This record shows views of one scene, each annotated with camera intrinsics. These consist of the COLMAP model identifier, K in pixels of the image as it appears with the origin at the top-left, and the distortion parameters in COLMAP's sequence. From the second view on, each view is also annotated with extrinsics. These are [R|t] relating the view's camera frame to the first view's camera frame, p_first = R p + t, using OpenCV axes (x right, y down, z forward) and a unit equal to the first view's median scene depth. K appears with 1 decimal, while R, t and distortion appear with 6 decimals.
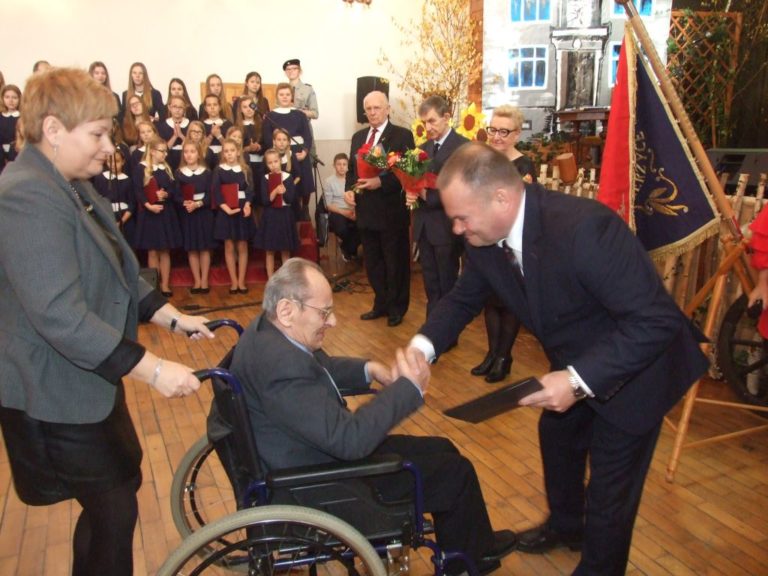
lens RADIAL K [[620.6, 0, 399.8], [0, 620.6, 278.2], [0, 0, 1]] dist [-0.013459, 0.029616]
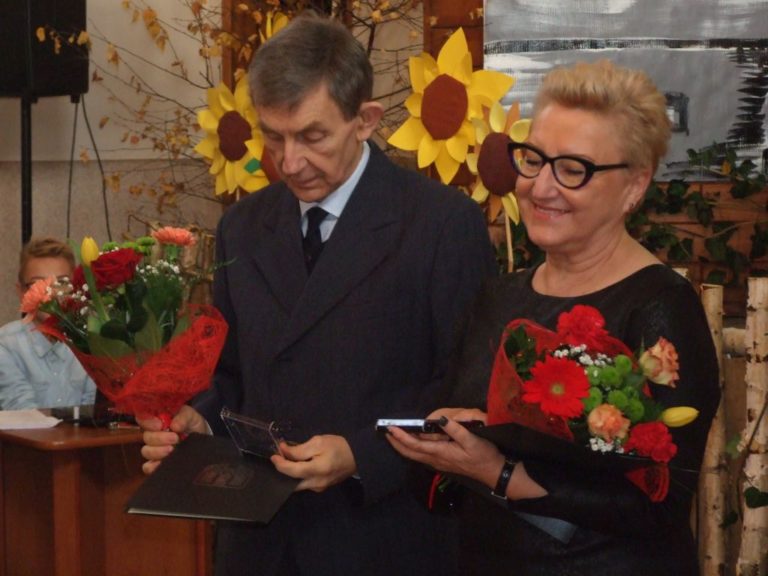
lens RADIAL K [[2797.5, 0, 377.0], [0, 2797.5, 282.2], [0, 0, 1]] dist [0.208238, 0.000000]
pose [[0.993458, -0.002906, 0.114161, -0.038172], [0.022224, 0.985483, -0.168312, 0.003697], [-0.112015, 0.169748, 0.979101, -0.068033]]
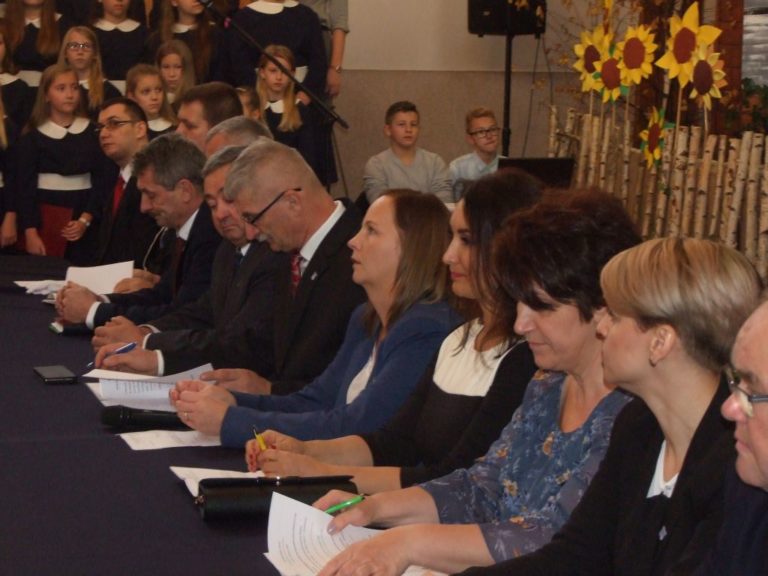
lens RADIAL K [[1982.8, 0, 387.1], [0, 1982.8, 285.6], [0, 0, 1]] dist [0.209836, 0.000000]
pose [[0.985160, 0.050352, -0.164087, 0.131866], [-0.067590, 0.992566, -0.101219, 0.075134], [0.157771, 0.110807, 0.981239, -0.396107]]
